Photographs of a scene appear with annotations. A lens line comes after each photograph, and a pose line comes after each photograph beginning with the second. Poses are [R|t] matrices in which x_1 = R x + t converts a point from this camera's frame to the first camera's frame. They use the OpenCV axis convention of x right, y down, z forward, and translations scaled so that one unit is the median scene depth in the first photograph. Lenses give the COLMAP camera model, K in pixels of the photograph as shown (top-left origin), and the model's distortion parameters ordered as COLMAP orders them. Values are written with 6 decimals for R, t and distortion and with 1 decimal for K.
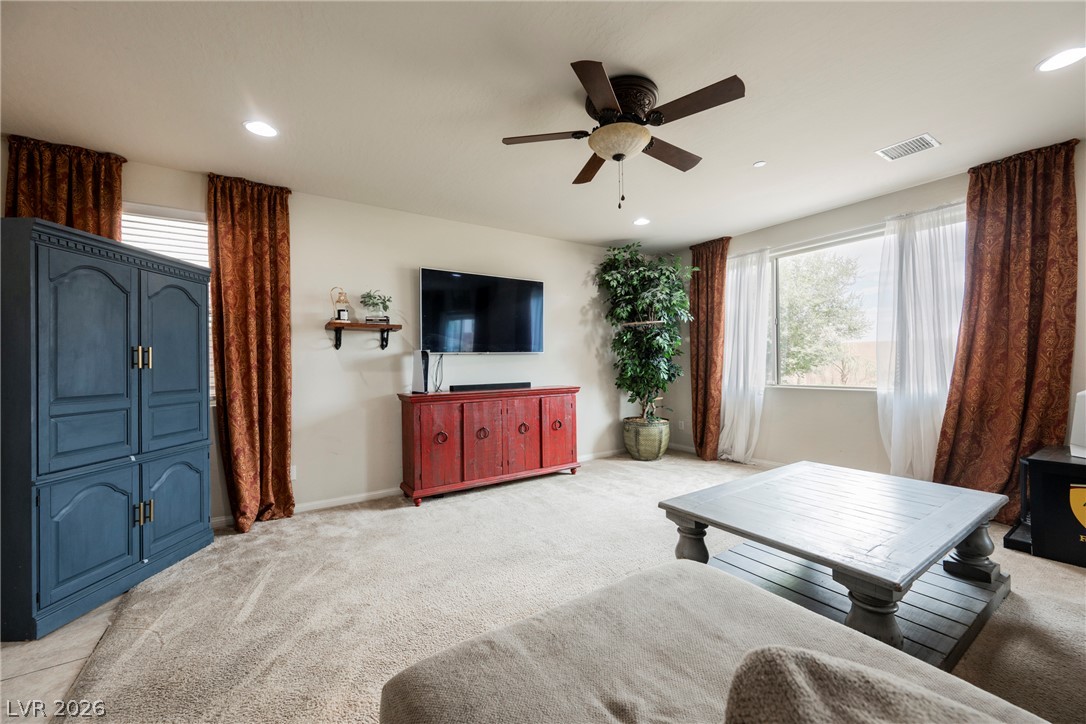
lens RADIAL K [[424.0, 0, 543.4], [0, 424.0, 364.1], [0, 0, 1]] dist [-0.000653, -0.000572]
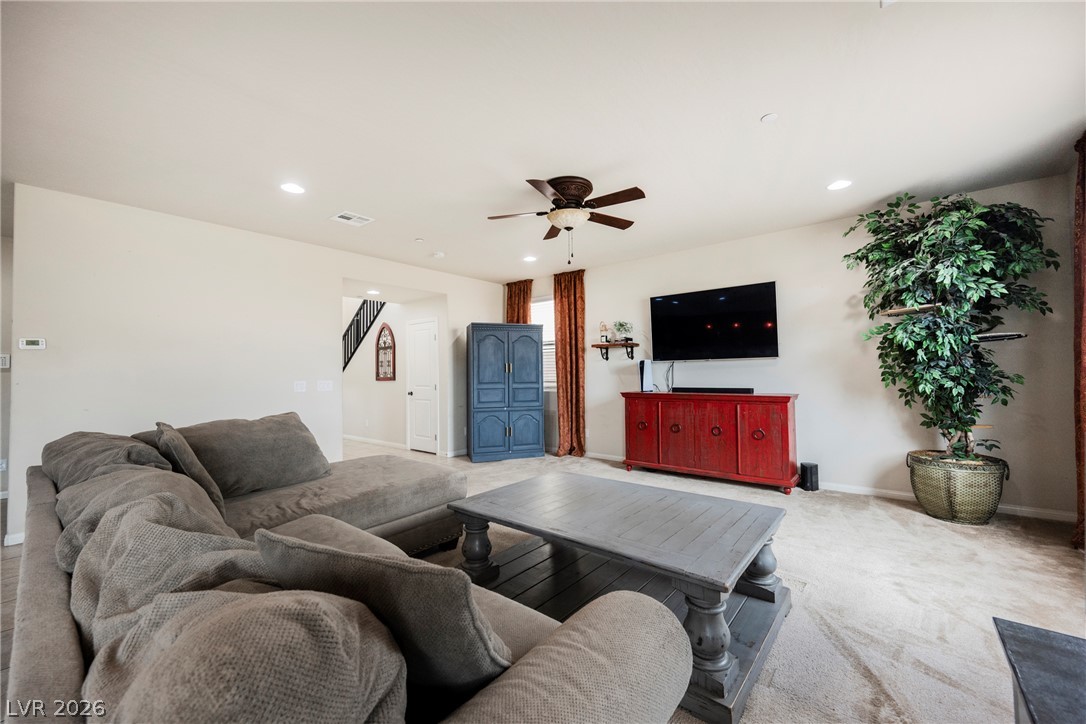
lens RADIAL K [[424.0, 0, 543.9], [0, 424.0, 358.3], [0, 0, 1]] dist [-0.000653, -0.000572]
pose [[0.289071, -0.021715, -0.957061, 0.969115], [0.009008, 0.999760, -0.019963, -0.014083], [0.957265, -0.002851, 0.289197, 0.323999]]
